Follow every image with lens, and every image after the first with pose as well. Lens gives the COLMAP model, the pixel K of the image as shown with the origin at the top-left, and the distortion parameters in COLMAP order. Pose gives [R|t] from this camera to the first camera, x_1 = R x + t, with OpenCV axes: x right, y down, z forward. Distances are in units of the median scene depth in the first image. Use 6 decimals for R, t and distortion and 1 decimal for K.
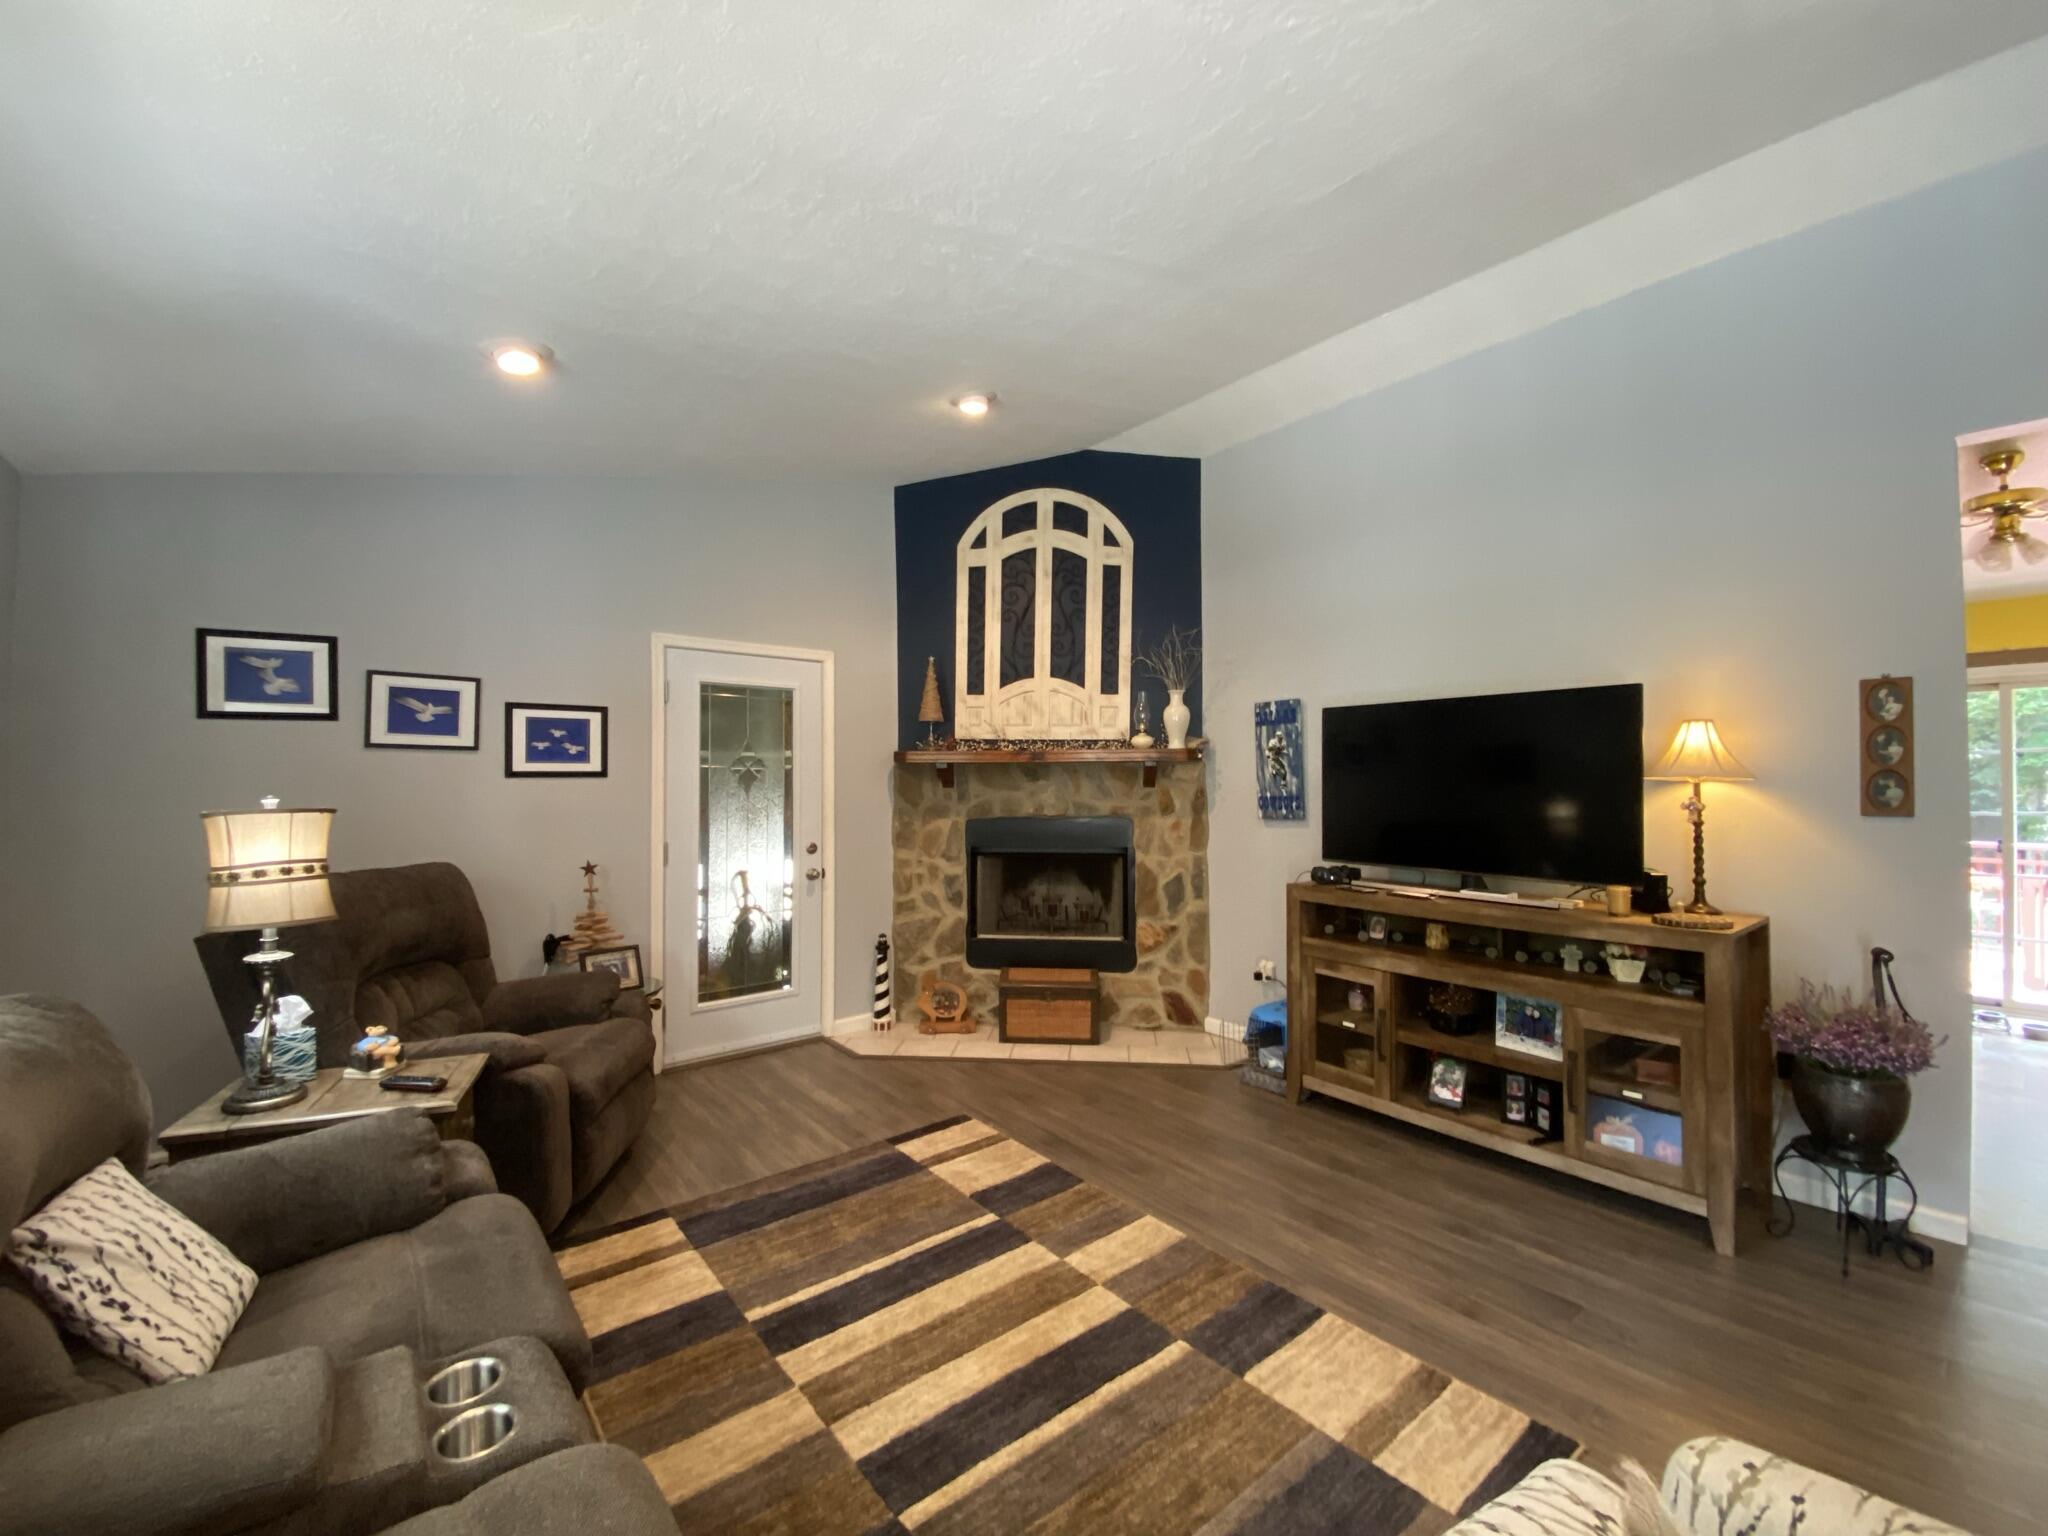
lens RADIAL K [[822.1, 0, 1024.0], [0, 822.1, 768.0], [0, 0, 1]] dist [0.036866, -0.031172]
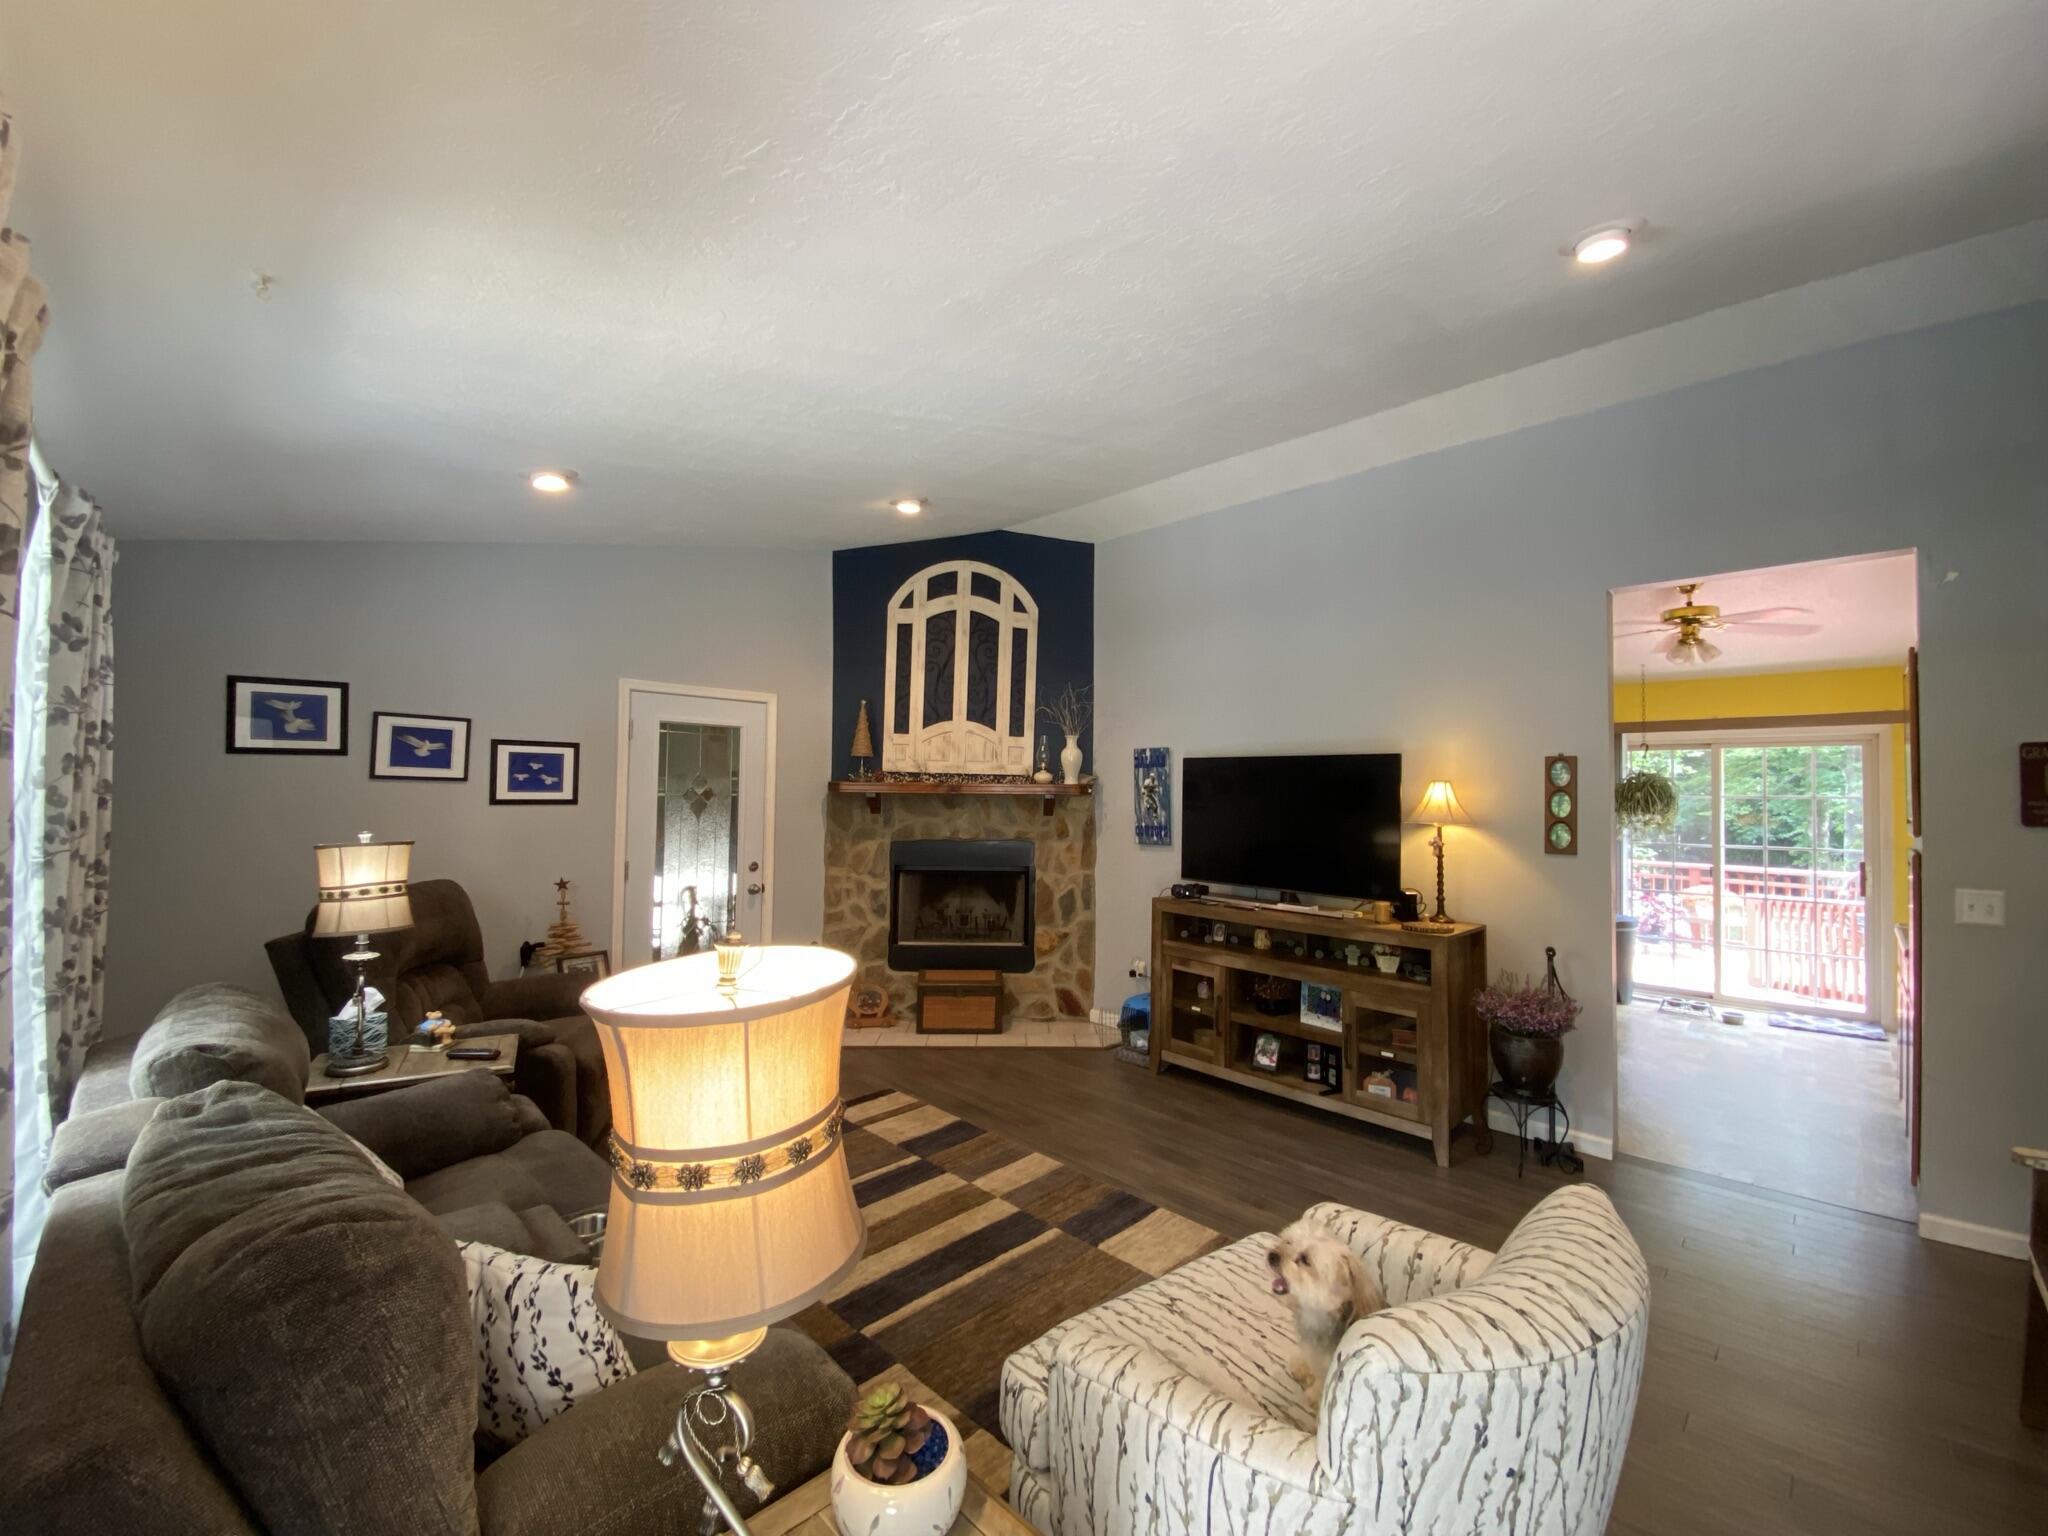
lens RADIAL K [[822.1, 0, 1024.0], [0, 822.1, 768.0], [0, 0, 1]] dist [0.036866, -0.031172]
pose [[0.993576, 0.019907, 0.111402, -0.020920], [-0.018477, 0.999733, -0.013855, -0.039053], [-0.111648, 0.011707, 0.993679, -0.236419]]
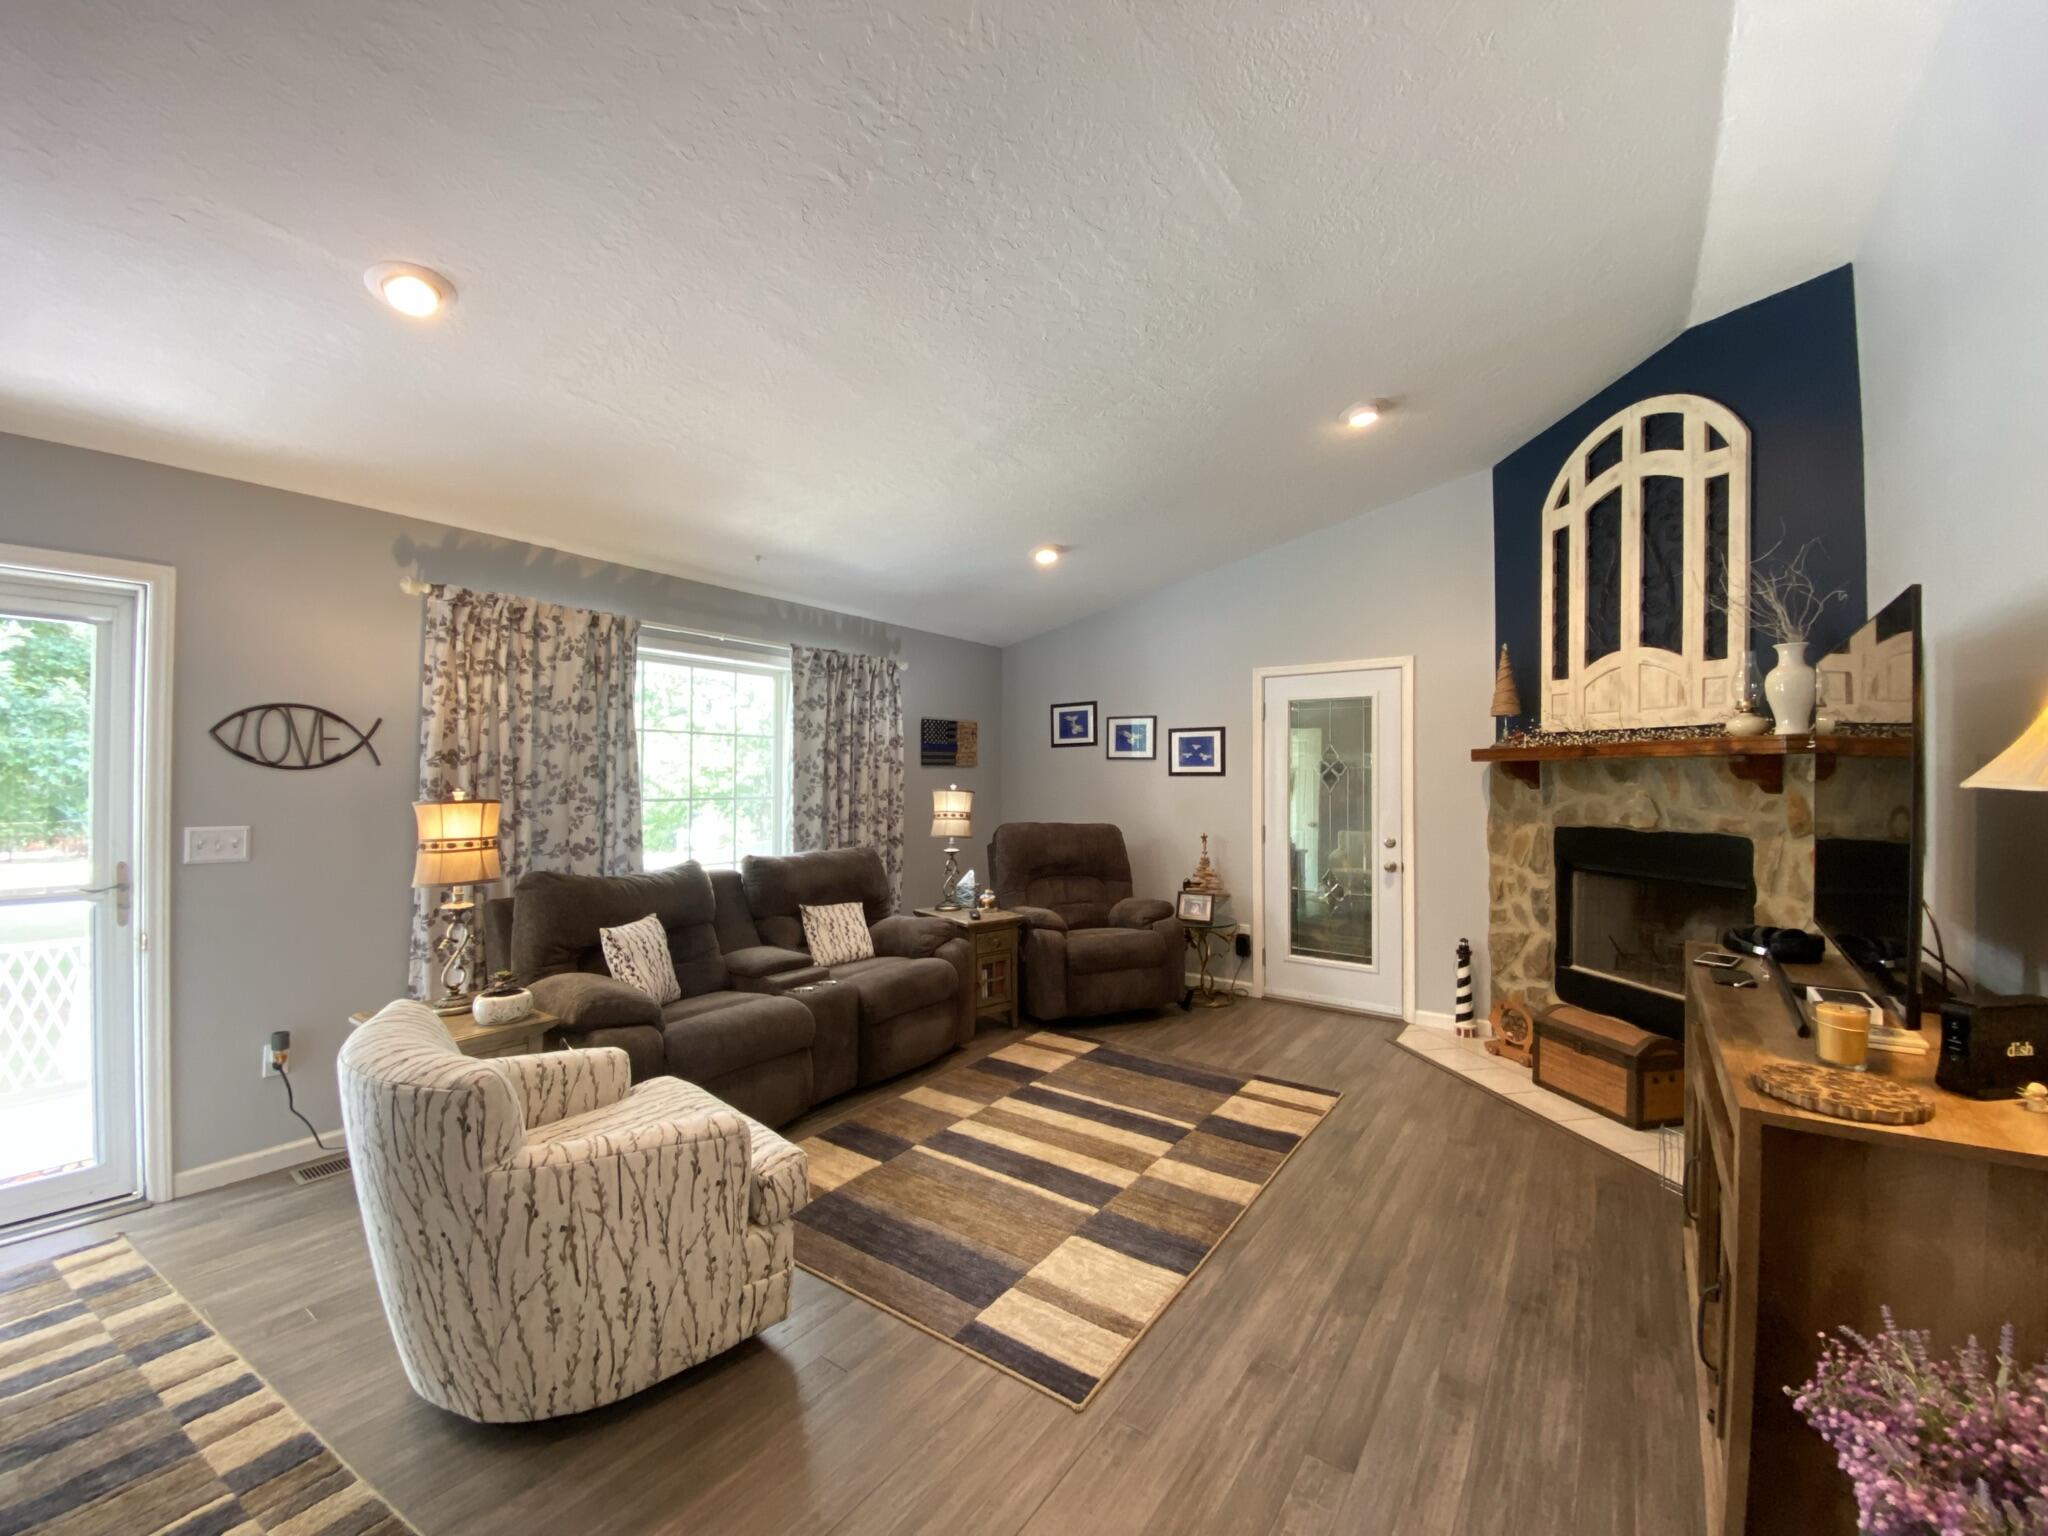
lens RADIAL K [[818.1, 0, 1028.0], [0, 818.1, 773.1], [0, 0, 1]] dist [0.024509, -0.021584]
pose [[0.271469, -0.000567, -0.962447, 0.852733], [0.010151, 0.999946, 0.002275, -0.000998], [0.962394, -0.010388, 0.271460, 0.334037]]
